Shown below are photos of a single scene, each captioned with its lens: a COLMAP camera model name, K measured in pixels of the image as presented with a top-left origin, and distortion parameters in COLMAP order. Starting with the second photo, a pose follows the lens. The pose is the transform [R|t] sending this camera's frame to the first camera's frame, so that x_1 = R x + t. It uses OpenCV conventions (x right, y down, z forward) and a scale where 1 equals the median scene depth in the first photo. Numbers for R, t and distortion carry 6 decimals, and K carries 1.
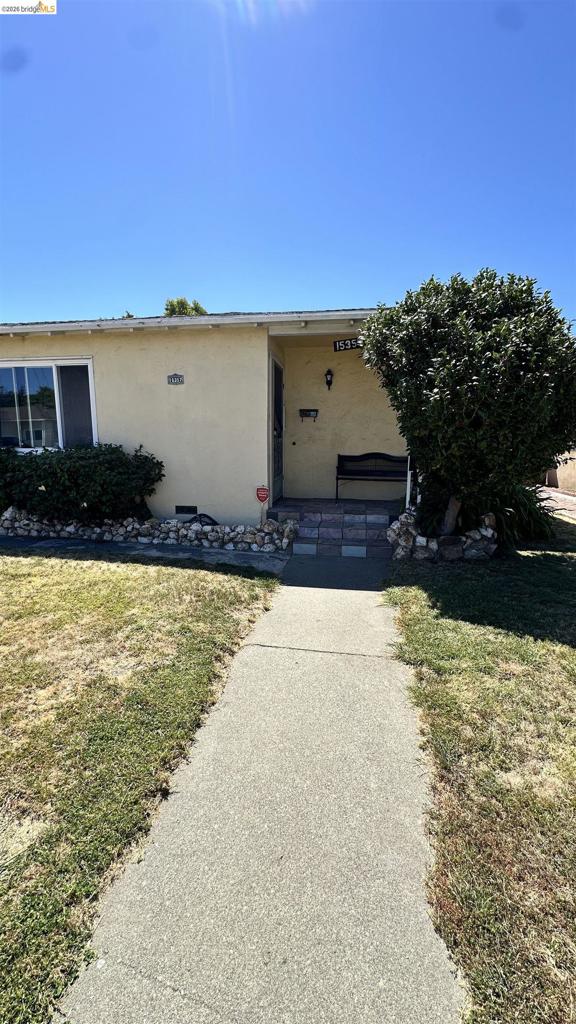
lens RADIAL K [[406.5, 0, 288.0], [0, 406.5, 512.0], [0, 0, 1]] dist [-0.002412, -0.000101]
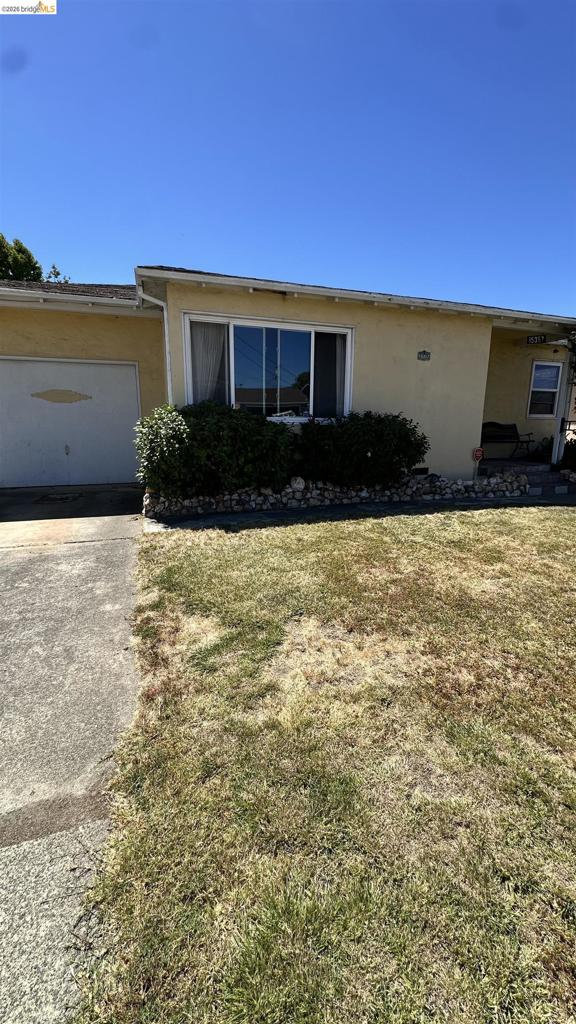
lens RADIAL K [[406.5, 0, 288.0], [0, 406.5, 512.0], [0, 0, 1]] dist [-0.002412, -0.000101]
pose [[0.882050, -0.102823, 0.459799, -1.172514], [0.077408, 0.994261, 0.073848, -0.005069], [-0.464753, -0.029545, 0.884947, 0.157102]]
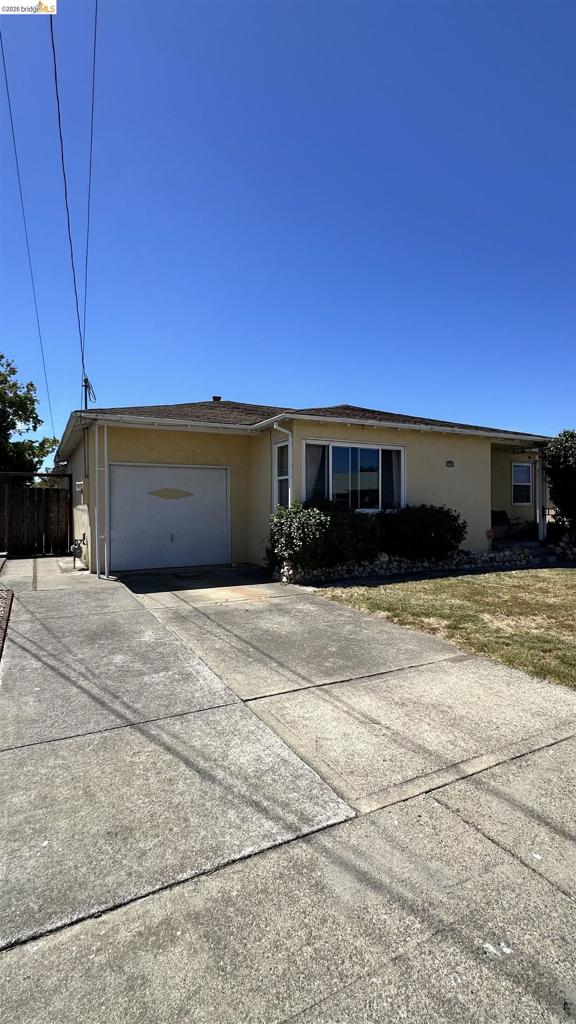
lens RADIAL K [[475.0, 0, 288.0], [0, 475.0, 512.0], [0, 0, 1]] dist [0.000584, -0.000031]
pose [[0.797309, -0.016981, 0.603332, -1.869468], [0.110018, 0.986947, -0.117612, 0.003239], [-0.593460, 0.160151, 0.788770, -0.043478]]
